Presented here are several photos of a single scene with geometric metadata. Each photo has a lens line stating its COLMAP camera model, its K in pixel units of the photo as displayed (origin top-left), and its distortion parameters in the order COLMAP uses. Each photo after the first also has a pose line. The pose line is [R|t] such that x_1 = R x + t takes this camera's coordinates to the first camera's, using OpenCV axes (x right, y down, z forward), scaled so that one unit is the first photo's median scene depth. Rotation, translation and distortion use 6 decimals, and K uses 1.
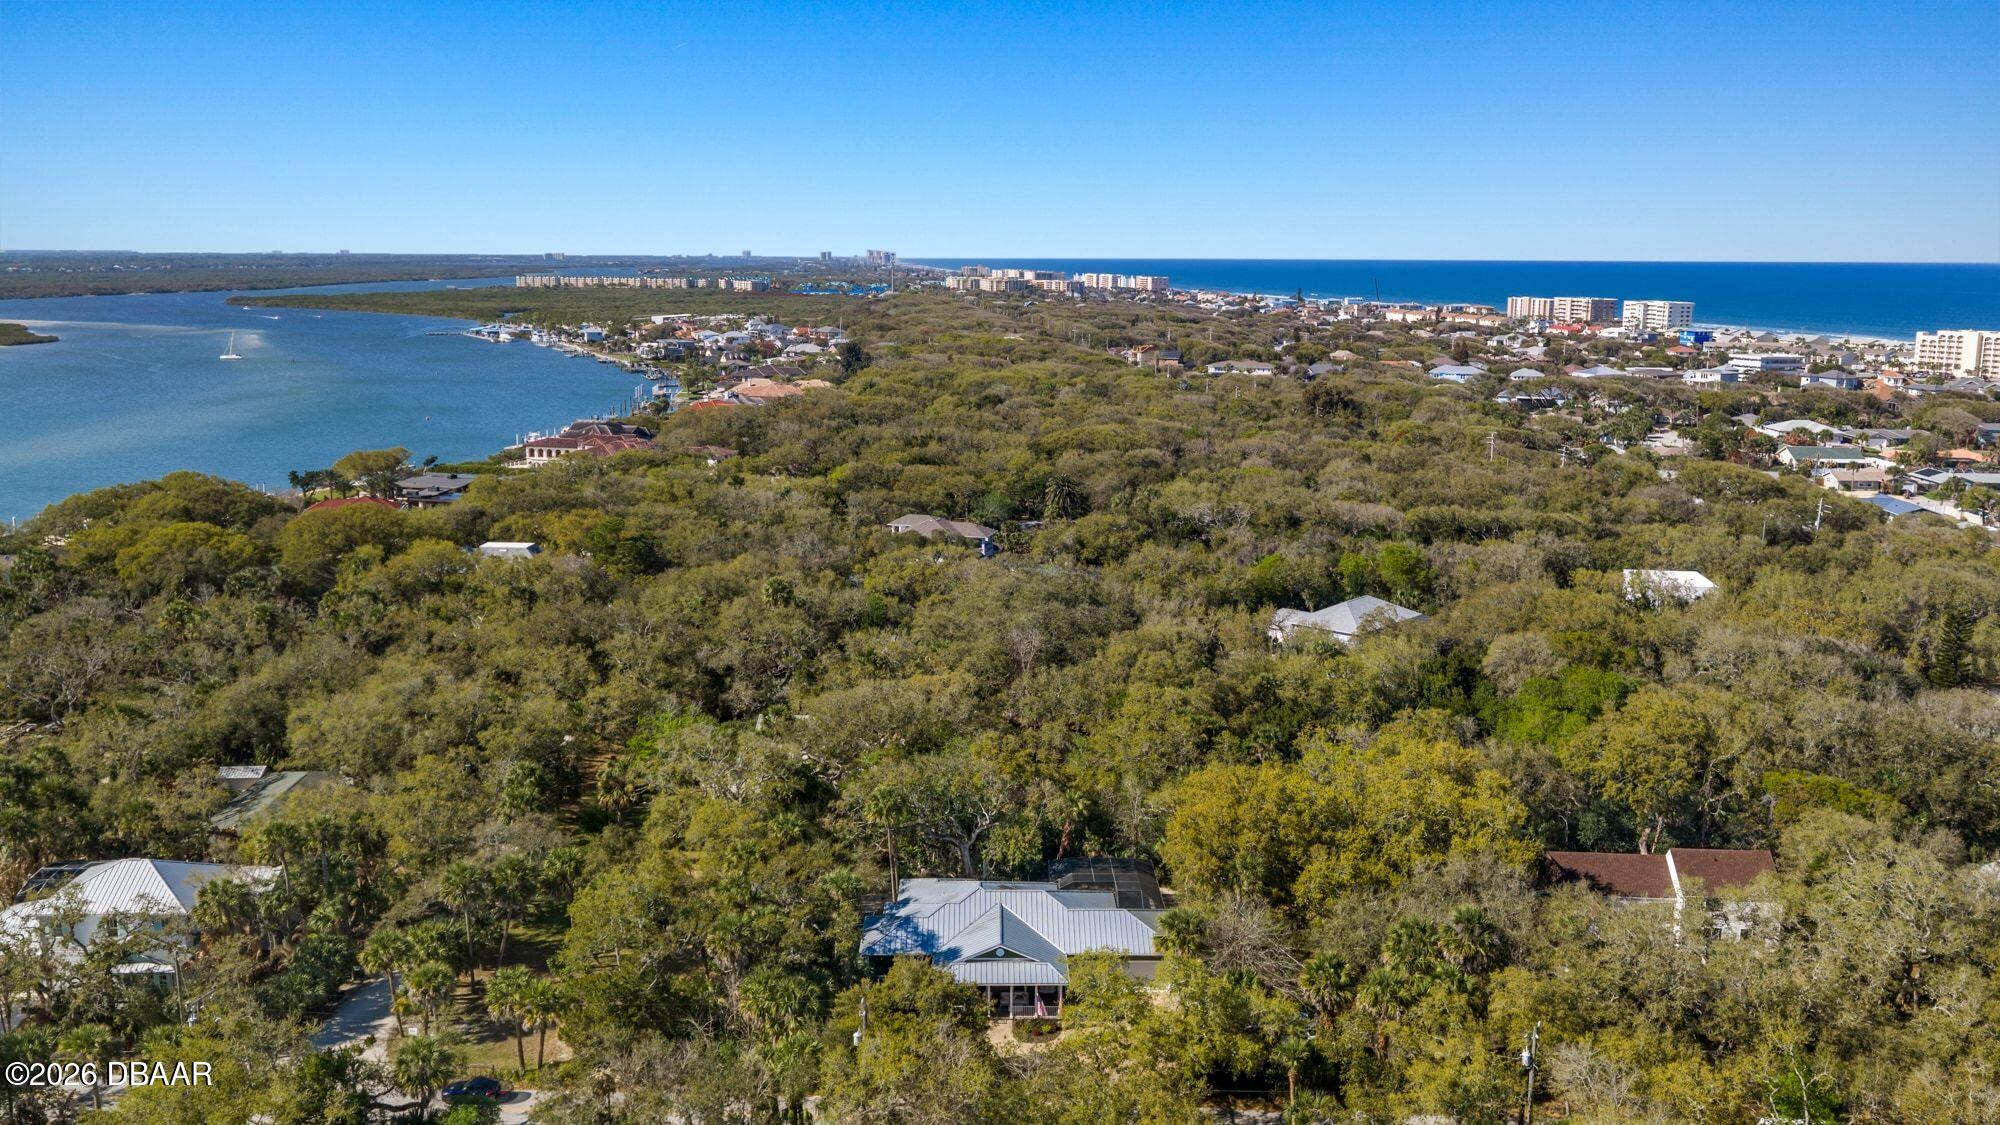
lens RADIAL K [[1664.8, 0, 992.9], [0, 1664.8, 559.4], [0, 0, 1]] dist [0.029758, -0.058695]
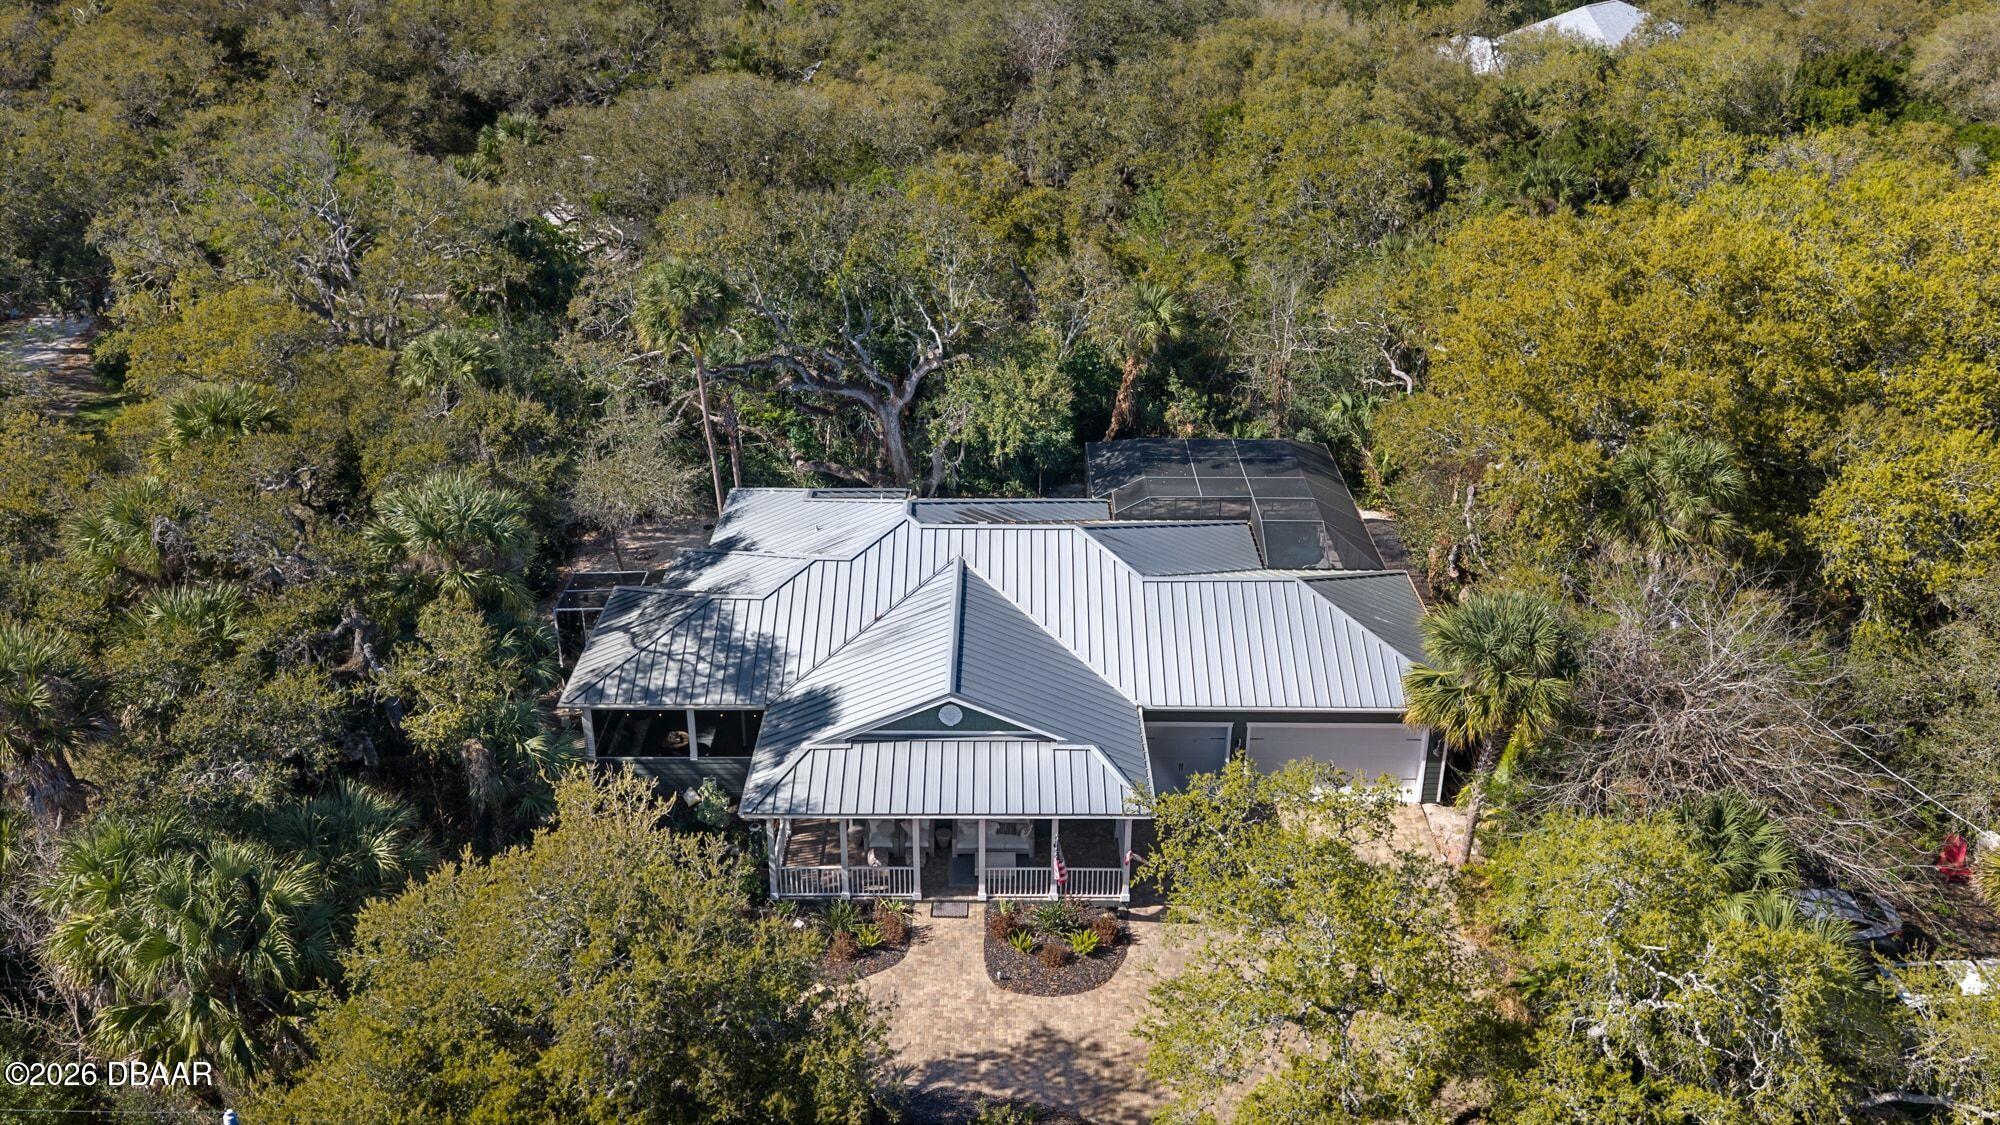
lens RADIAL K [[1664.8, 0, 1009.4], [0, 1664.8, 566.9], [0, 0, 1]] dist [0.029758, -0.058695]
pose [[0.999992, 0.004010, -0.000820, 0.014443], [-0.003667, 0.966708, 0.255856, 0.104597], [0.001818, -0.255851, 0.966715, 0.594263]]
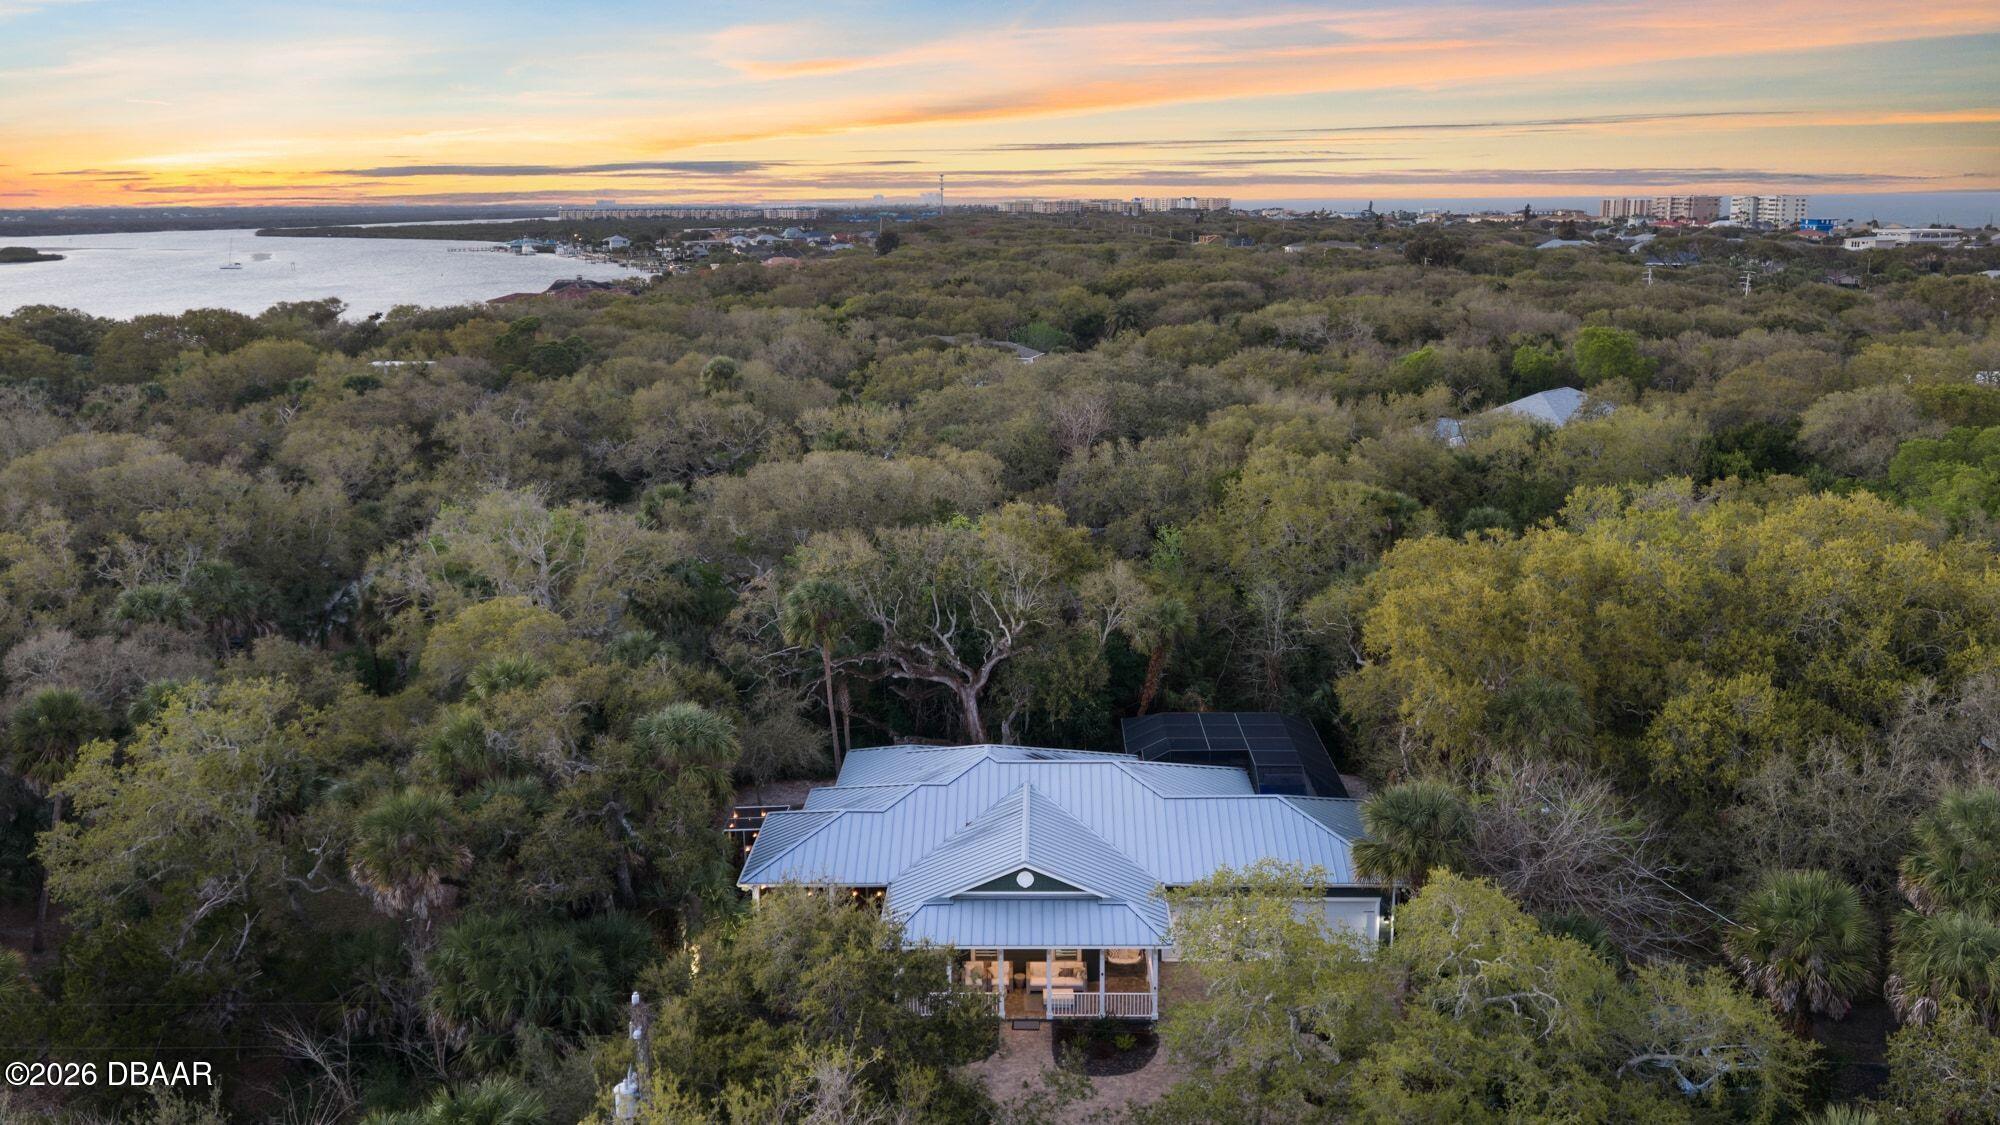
lens RADIAL K [[1664.8, 0, 997.0], [0, 1664.8, 563.7], [0, 0, 1]] dist [0.029758, -0.058695]
pose [[0.999492, -0.005078, -0.031463, 0.010174], [0.006079, 0.999476, 0.031806, 0.114947], [0.031285, -0.031982, 0.998999, 0.464211]]
